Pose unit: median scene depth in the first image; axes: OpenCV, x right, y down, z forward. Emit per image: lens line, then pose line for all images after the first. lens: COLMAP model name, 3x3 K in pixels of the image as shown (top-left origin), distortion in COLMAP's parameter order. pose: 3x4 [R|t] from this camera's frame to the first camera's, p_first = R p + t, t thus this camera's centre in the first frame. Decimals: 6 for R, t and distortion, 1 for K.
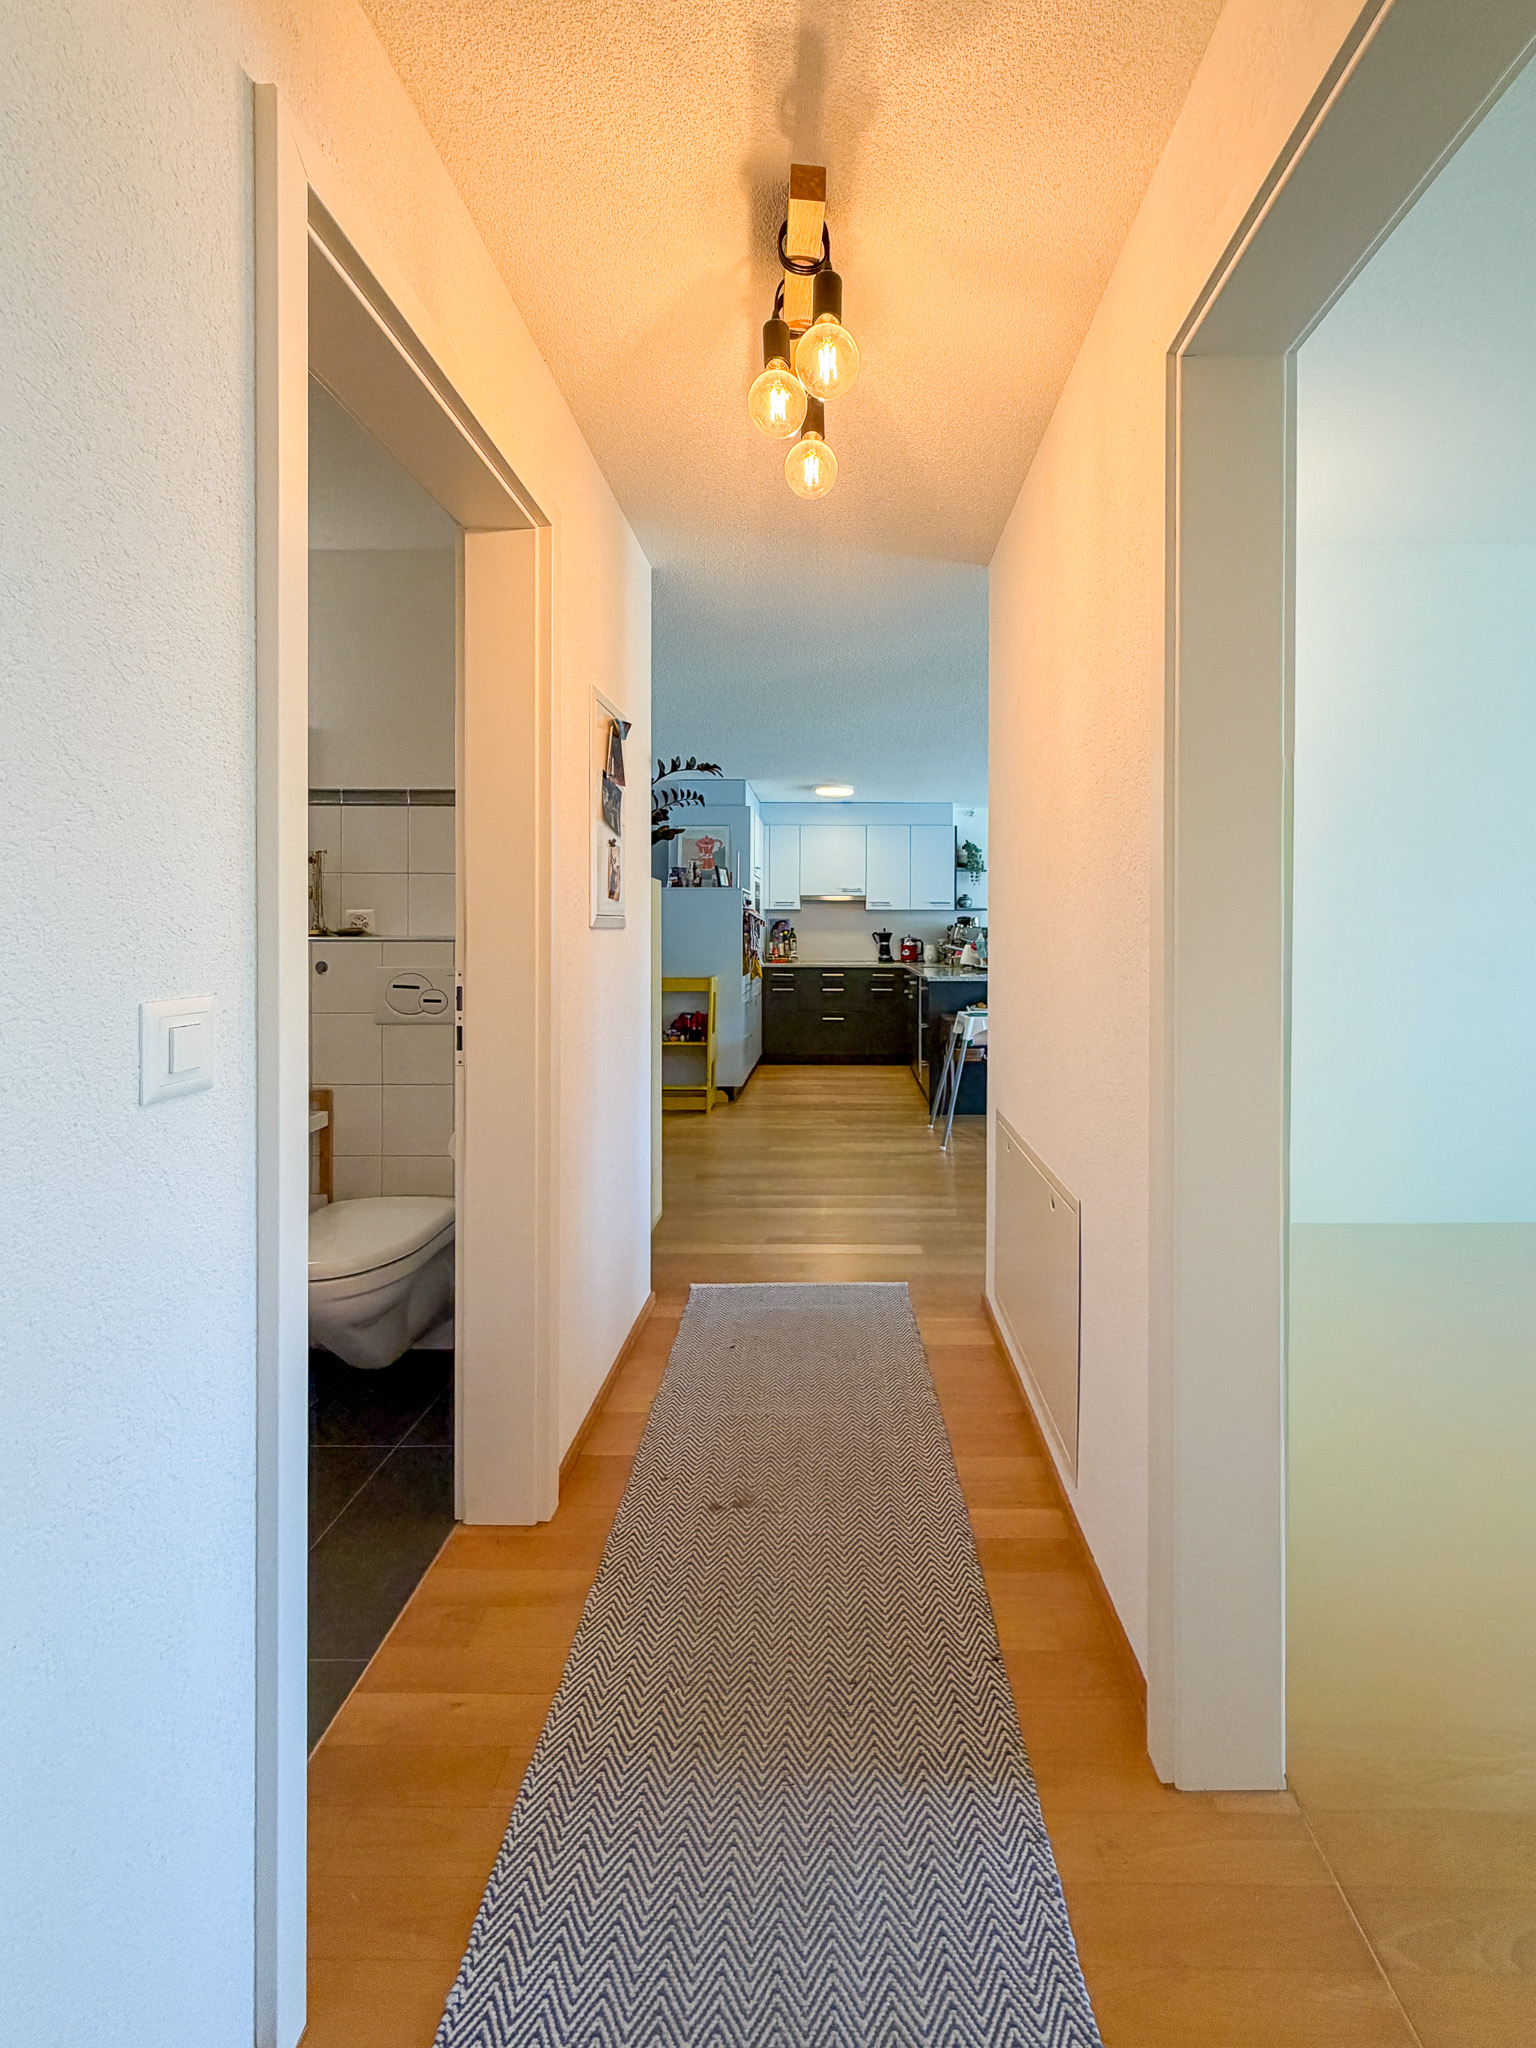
lens RADIAL K [[829.9, 0, 768.0], [0, 829.9, 1024.0], [0, 0, 1]] dist [0.016142, 0.000283]
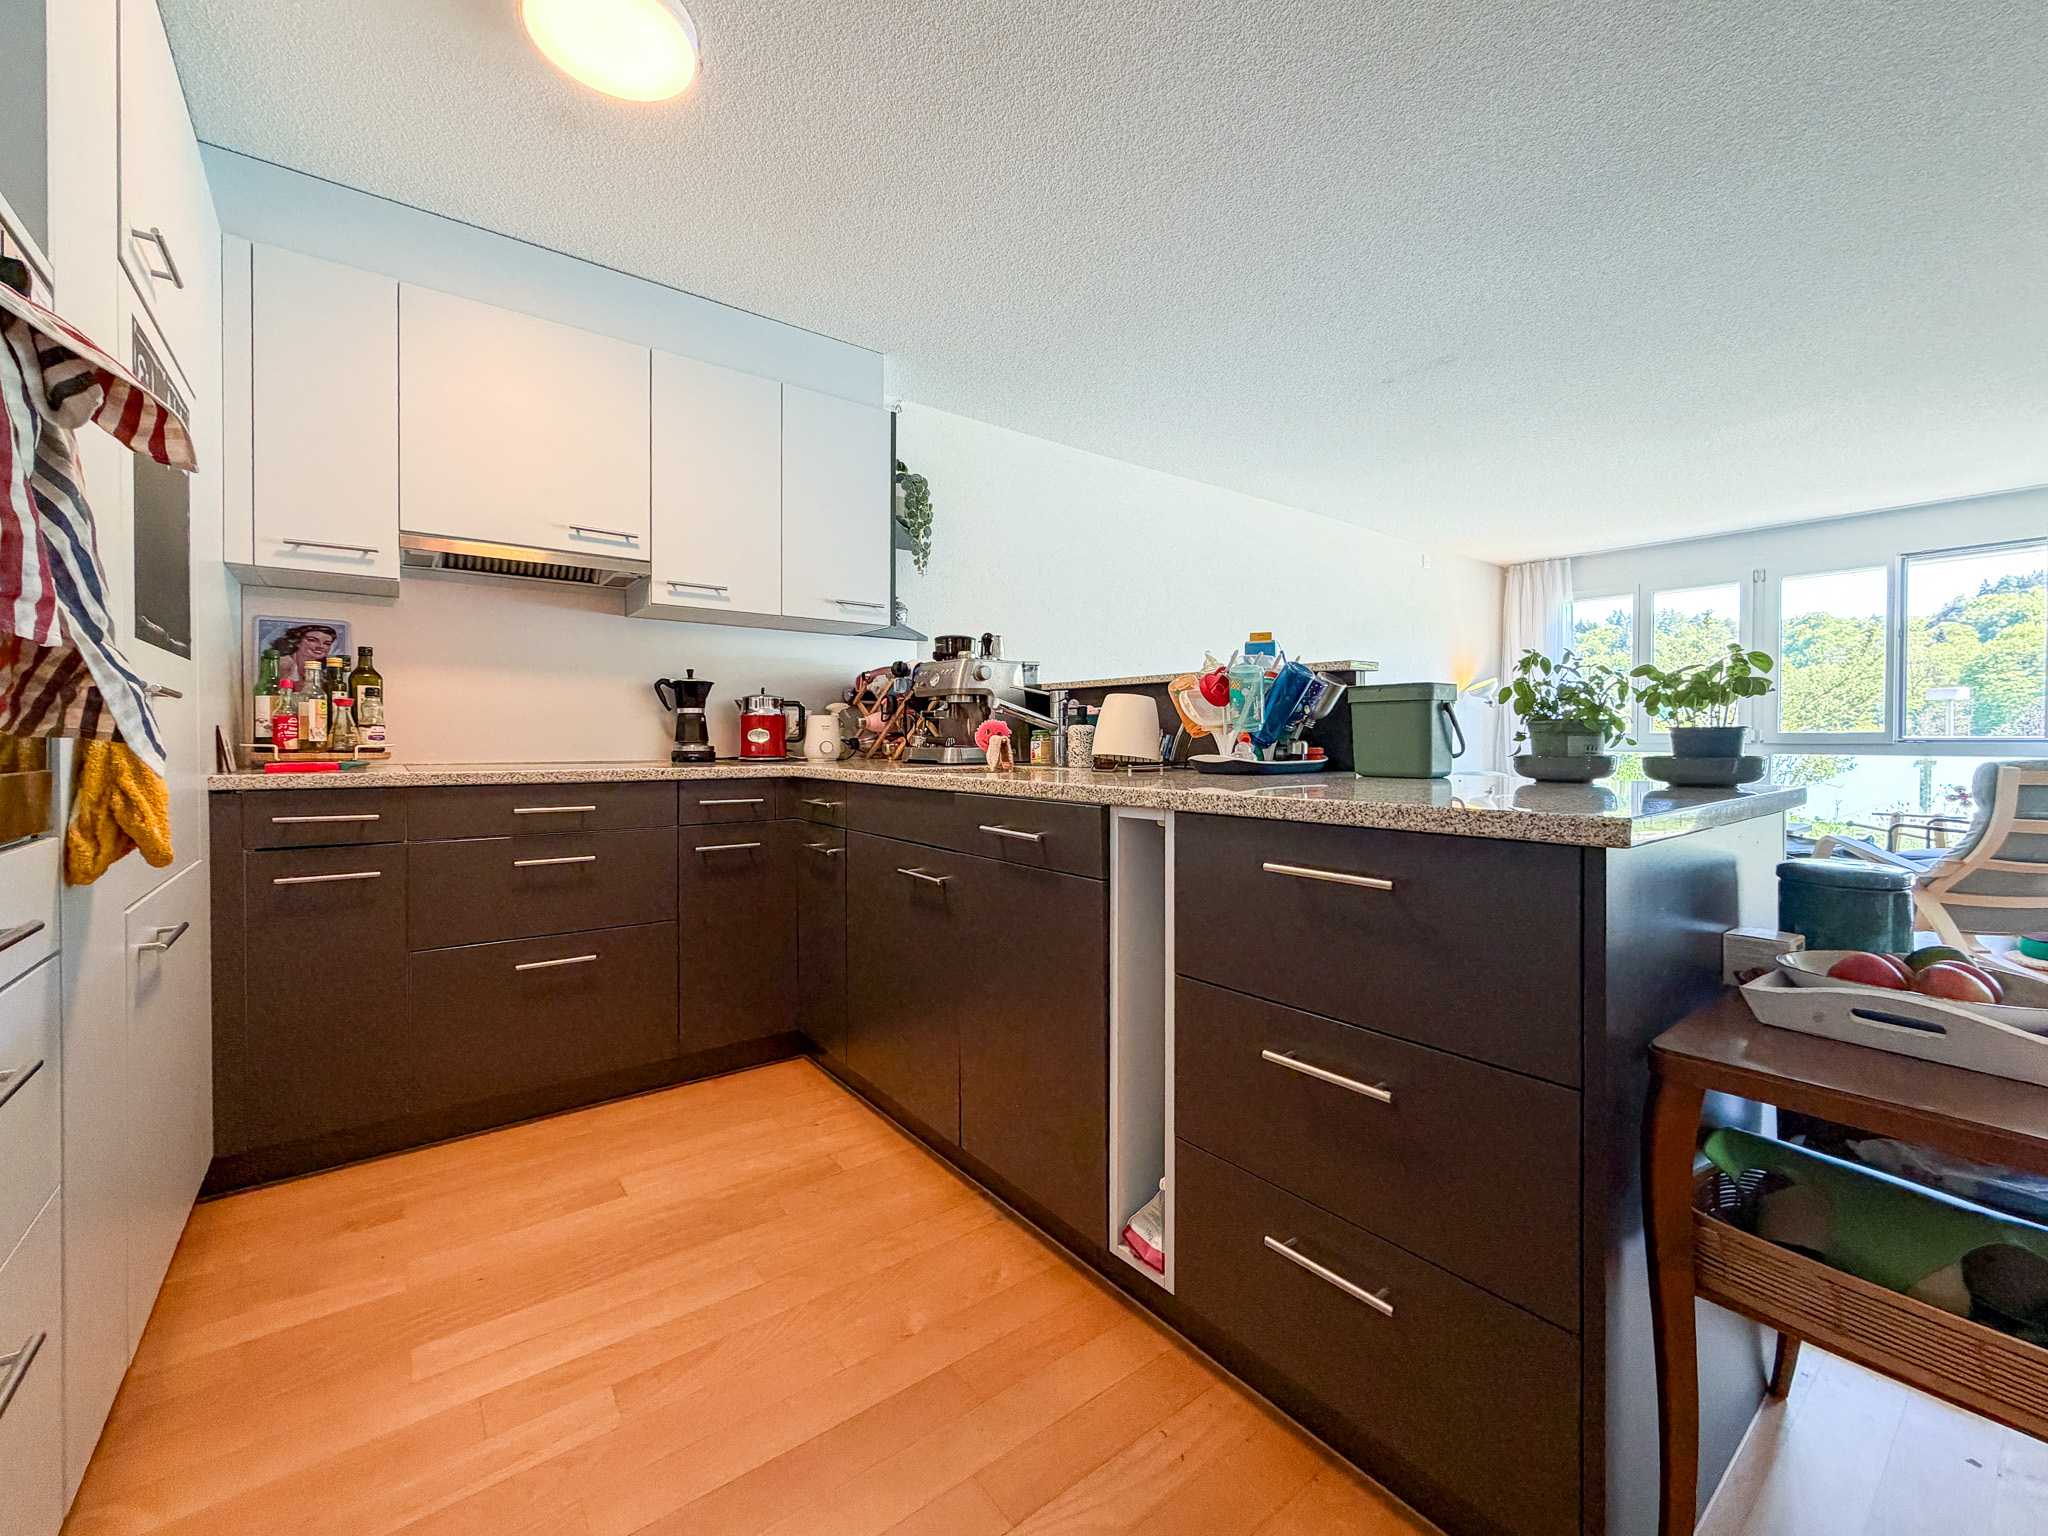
lens RADIAL K [[842.6, 0, 1030.2], [0, 842.6, 741.1], [0, 0, 1]] dist [-0.000491, -0.000106]
pose [[0.742224, 0.003657, 0.670142, 0.005045], [0.065478, 0.994805, -0.077949, -0.046499], [-0.666946, 0.101736, 0.738128, 0.639541]]
